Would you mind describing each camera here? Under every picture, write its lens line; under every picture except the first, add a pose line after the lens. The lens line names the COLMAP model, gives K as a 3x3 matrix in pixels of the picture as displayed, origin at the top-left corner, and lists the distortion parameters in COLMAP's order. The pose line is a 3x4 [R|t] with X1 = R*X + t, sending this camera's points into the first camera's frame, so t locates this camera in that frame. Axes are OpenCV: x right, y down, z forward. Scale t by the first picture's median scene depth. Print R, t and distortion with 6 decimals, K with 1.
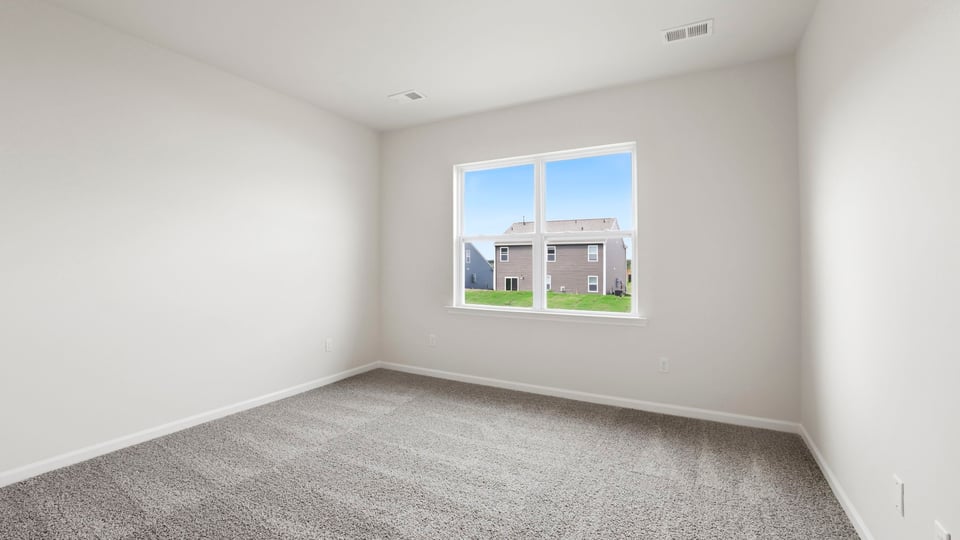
lens RADIAL K [[527.1, 0, 480.0], [0, 527.1, 270.0], [0, 0, 1]] dist [-0.002174, -0.000087]
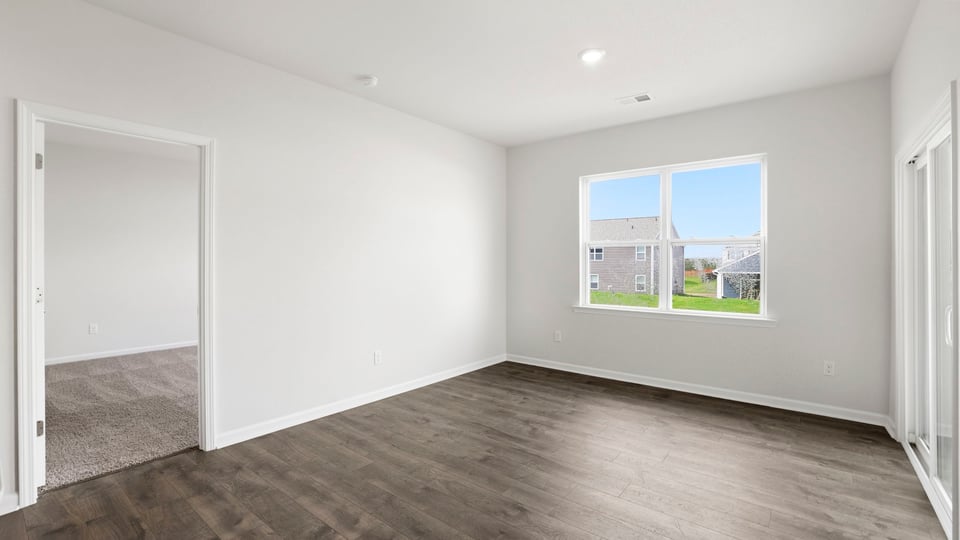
lens RADIAL K [[422.2, 0, 475.5], [0, 422.2, 265.8], [0, 0, 1]] dist [-0.002460, 0.000221]
pose [[0.998703, 0.003166, -0.050807, -0.229014], [-0.003547, 0.999966, -0.007399, -0.007255], [0.050782, 0.007570, 0.998681, 0.119355]]
